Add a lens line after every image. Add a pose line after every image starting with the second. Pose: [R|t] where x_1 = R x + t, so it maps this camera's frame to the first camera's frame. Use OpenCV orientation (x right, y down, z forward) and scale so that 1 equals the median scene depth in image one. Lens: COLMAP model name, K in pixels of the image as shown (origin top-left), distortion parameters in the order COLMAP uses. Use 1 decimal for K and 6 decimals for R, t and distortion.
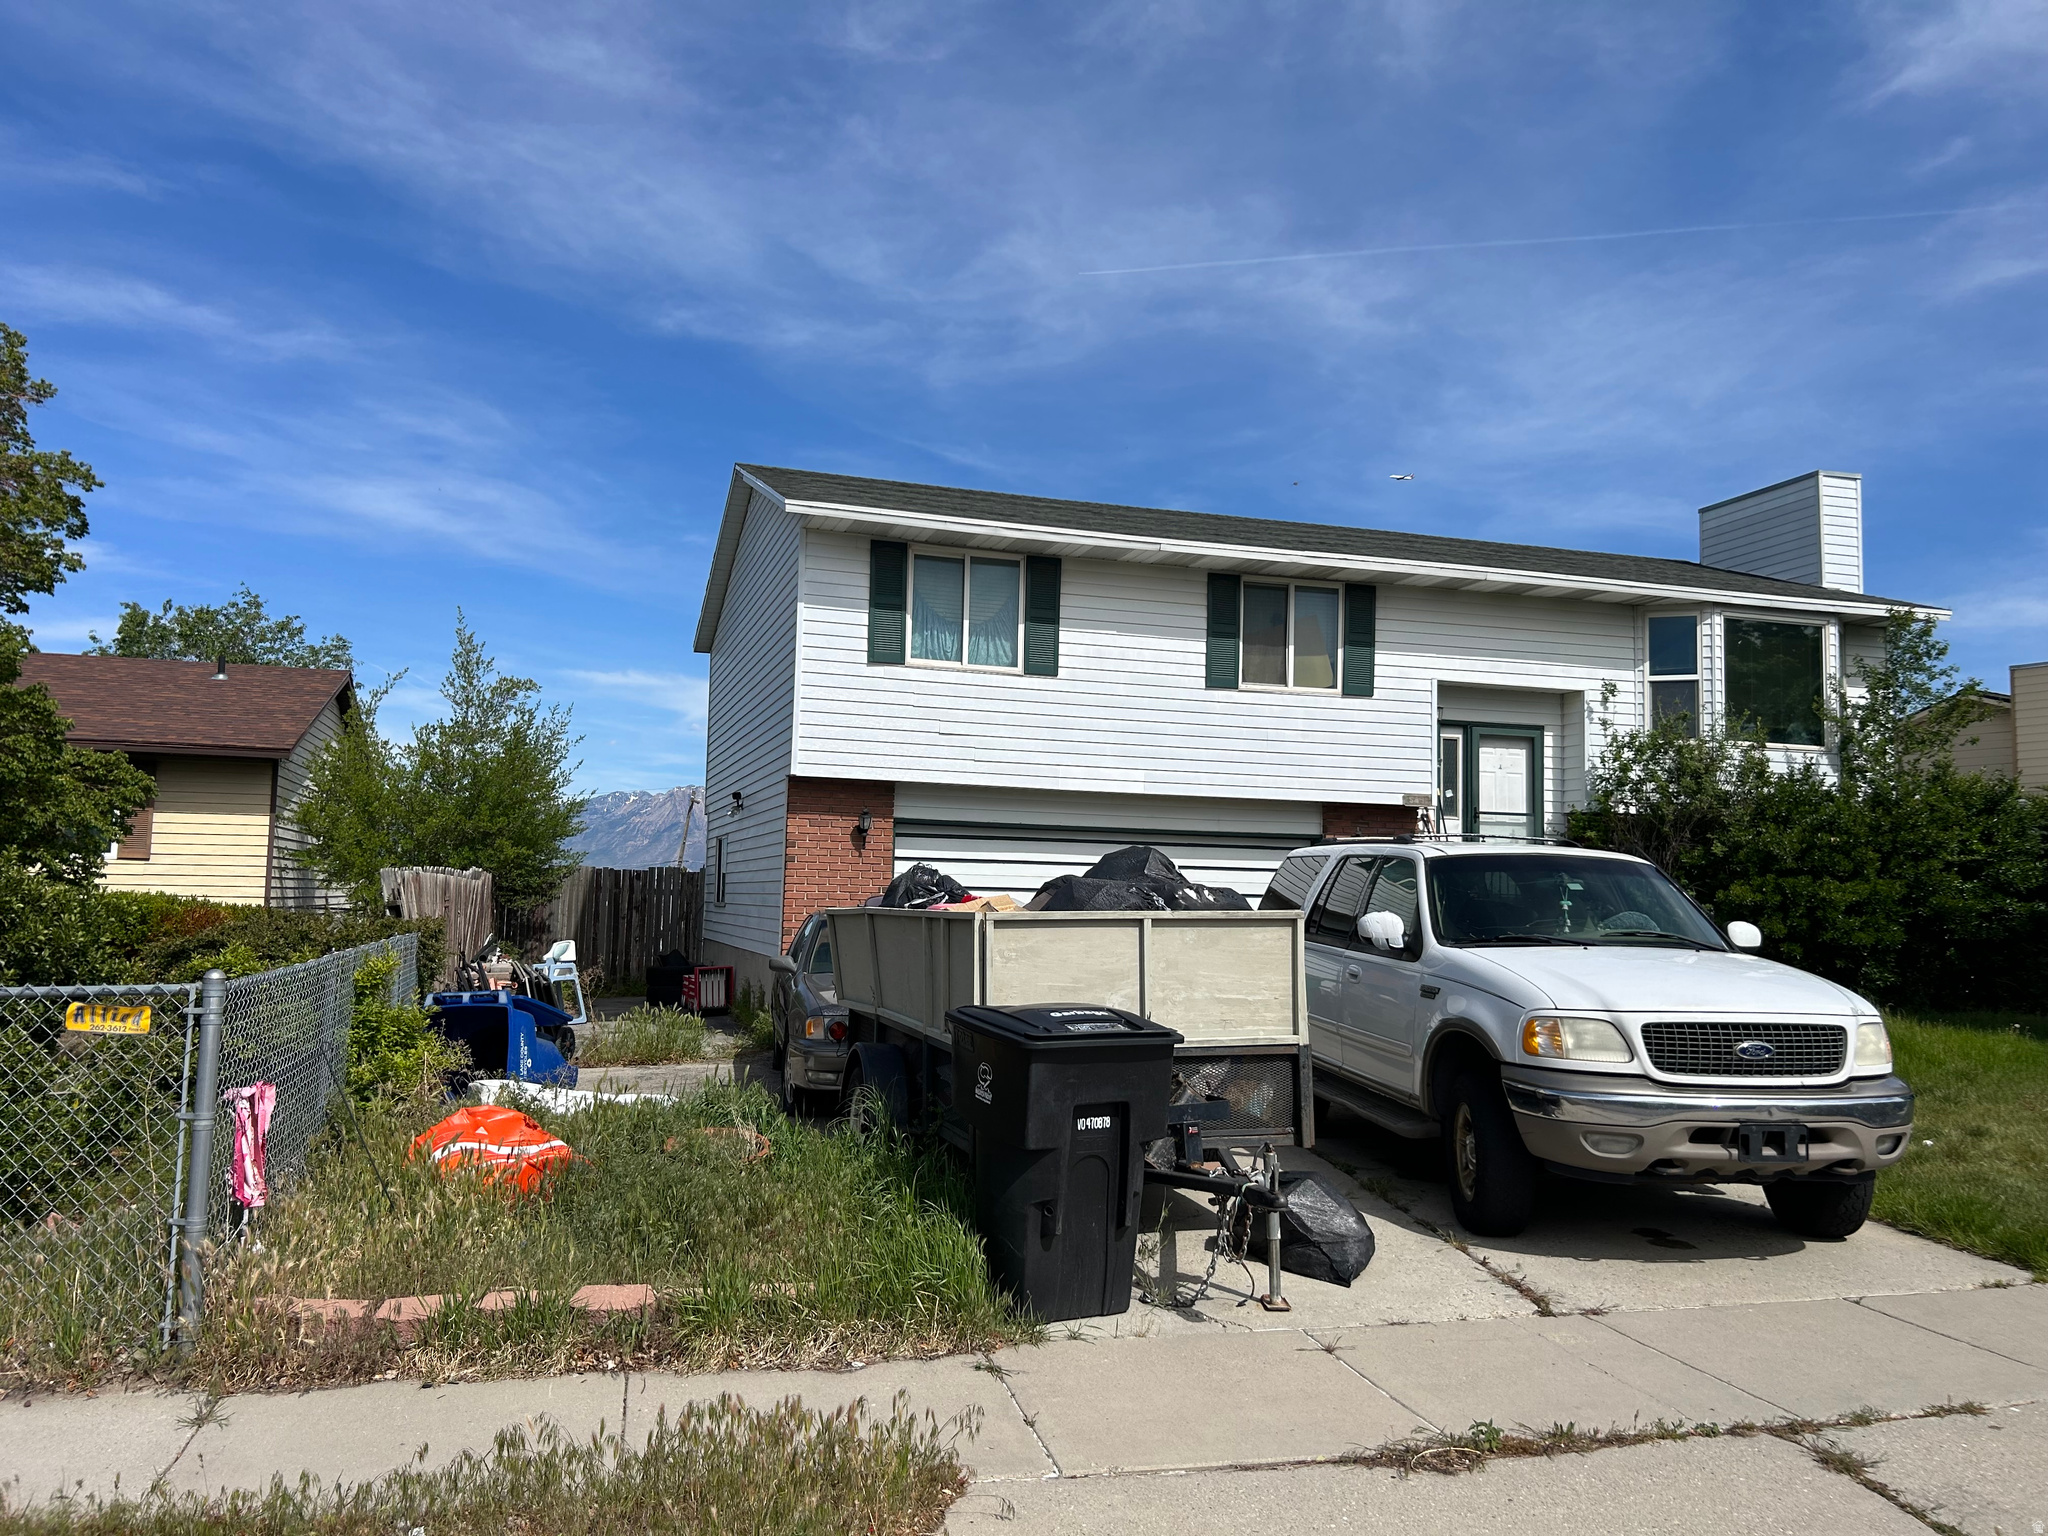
lens RADIAL K [[1527.8, 0, 1043.0], [0, 1527.8, 763.5], [0, 0, 1]] dist [0.062088, -0.070815]
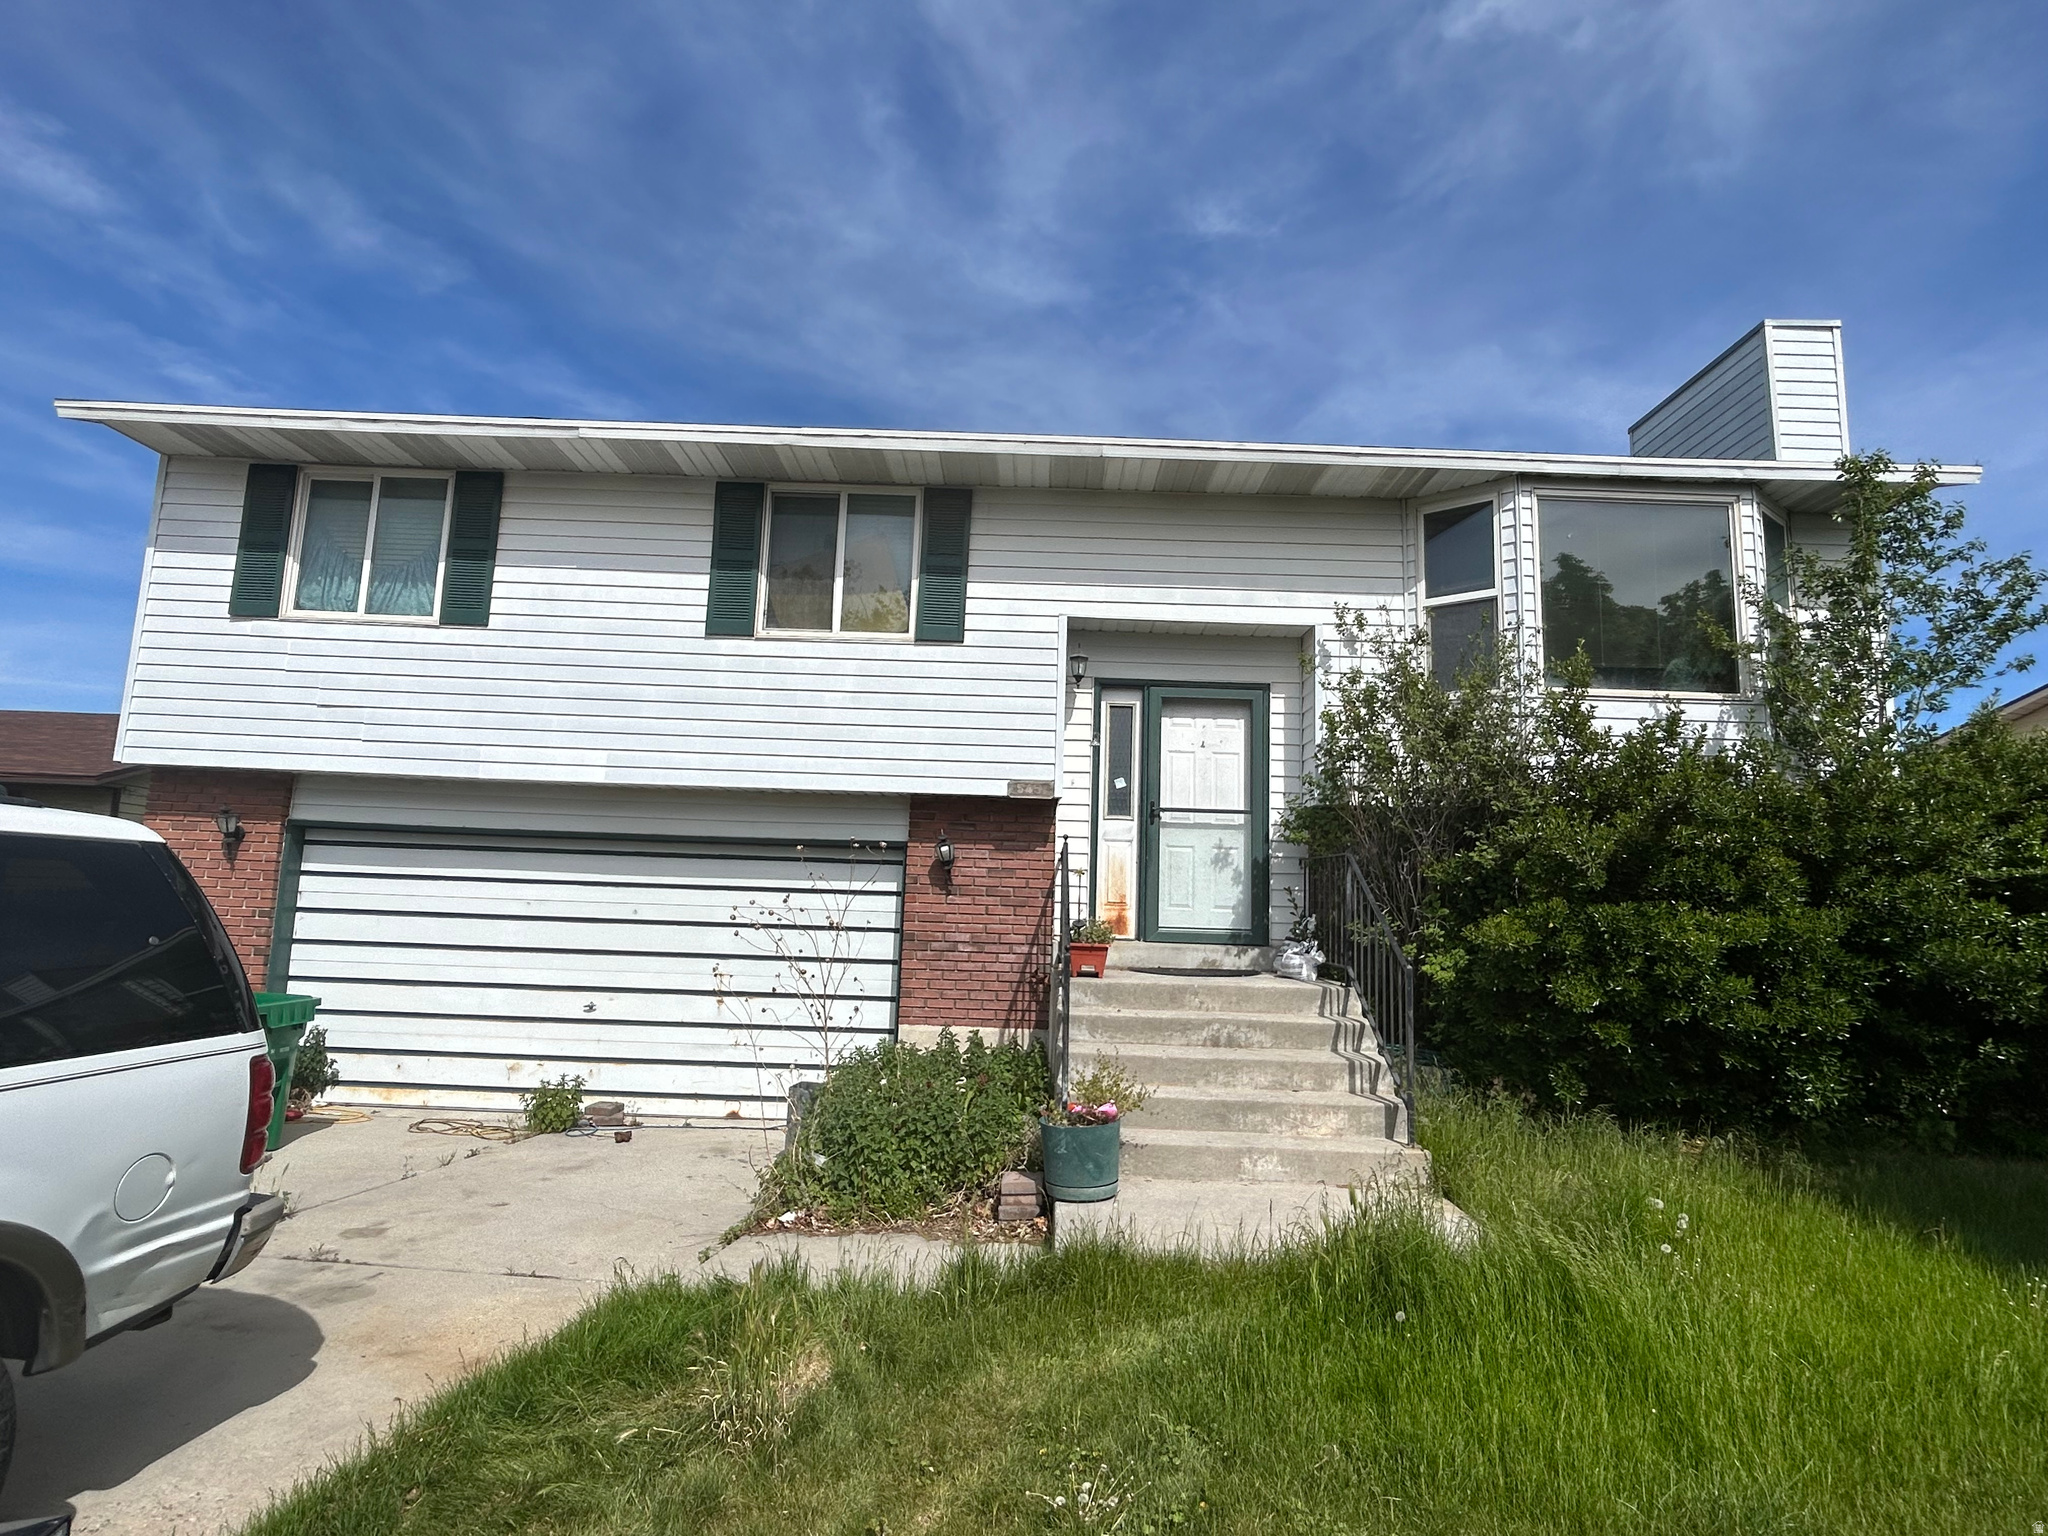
lens RADIAL K [[1065.4, 0, 1027.3], [0, 1065.4, 769.5], [0, 0, 1]] dist [0.000258, 0.000606]
pose [[0.955203, -0.030852, -0.294340, 0.384546], [0.012782, 0.997924, -0.063119, 0.045401], [0.295676, 0.056530, 0.953614, 0.548095]]
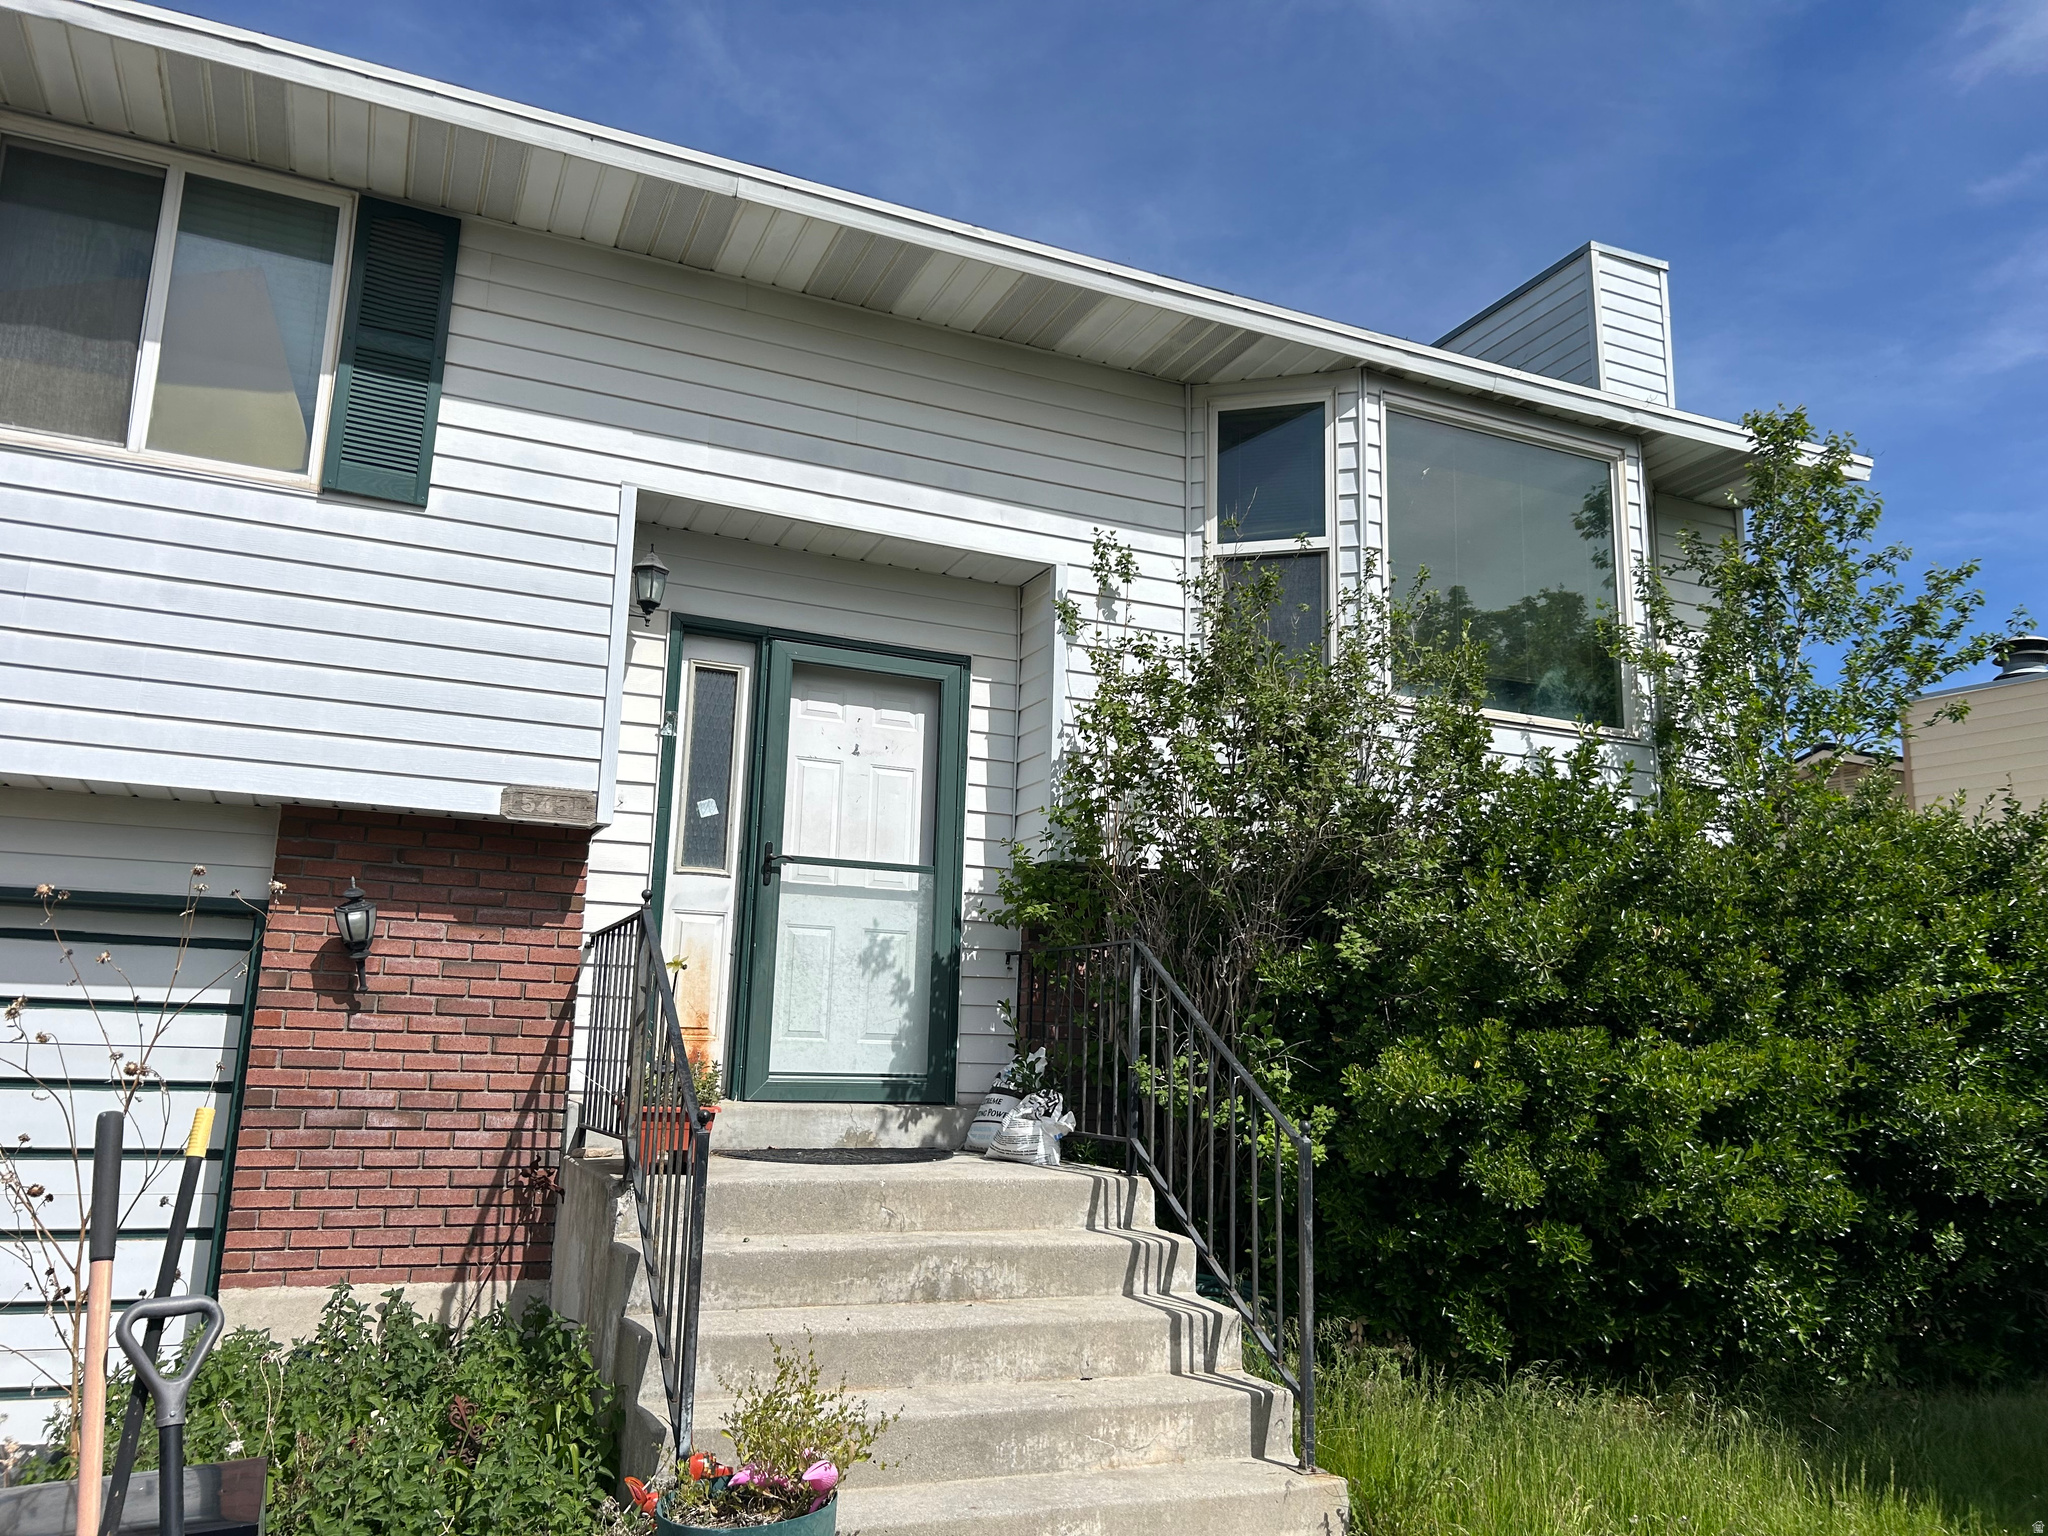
lens RADIAL K [[1527.8, 0, 1017.6], [0, 1527.8, 770.4], [0, 0, 1]] dist [0.062088, -0.070815]
pose [[0.993690, 0.026033, 0.109102, 0.313898], [-0.013604, 0.993485, -0.113146, 0.054698], [-0.111337, 0.110948, 0.987570, 0.640193]]
